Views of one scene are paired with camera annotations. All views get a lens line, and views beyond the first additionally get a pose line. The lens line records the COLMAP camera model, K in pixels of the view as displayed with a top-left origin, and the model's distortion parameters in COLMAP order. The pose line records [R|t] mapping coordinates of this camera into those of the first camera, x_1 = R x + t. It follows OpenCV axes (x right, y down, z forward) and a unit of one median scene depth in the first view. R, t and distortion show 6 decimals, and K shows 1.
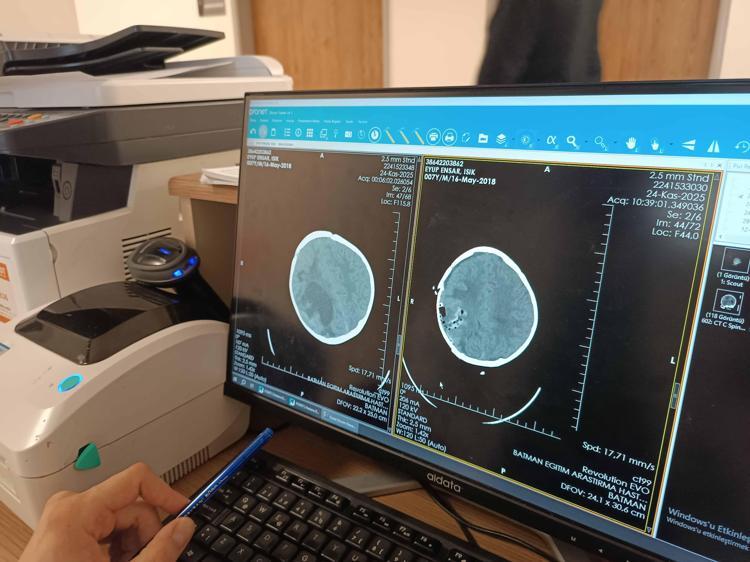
lens RADIAL K [[587.4, 0, 375.0], [0, 587.4, 281.0], [0, 0, 1]] dist [-0.008338, -0.003635]
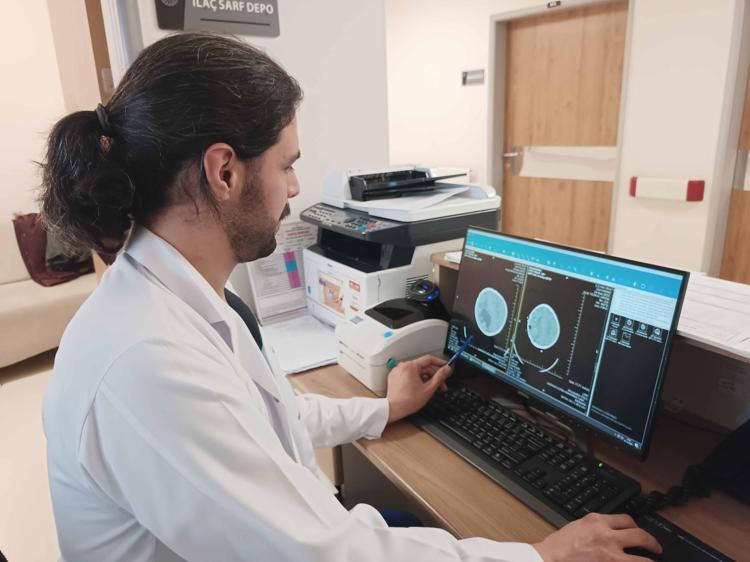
lens RADIAL K [[587.4, 0, 375.0], [0, 587.4, 281.0], [0, 0, 1]] dist [-0.008338, -0.003635]
pose [[0.916303, 0.106880, -0.385961, 0.410689], [-0.122854, 0.992281, -0.016882, -0.015683], [0.381177, 0.062885, 0.922361, -1.434290]]
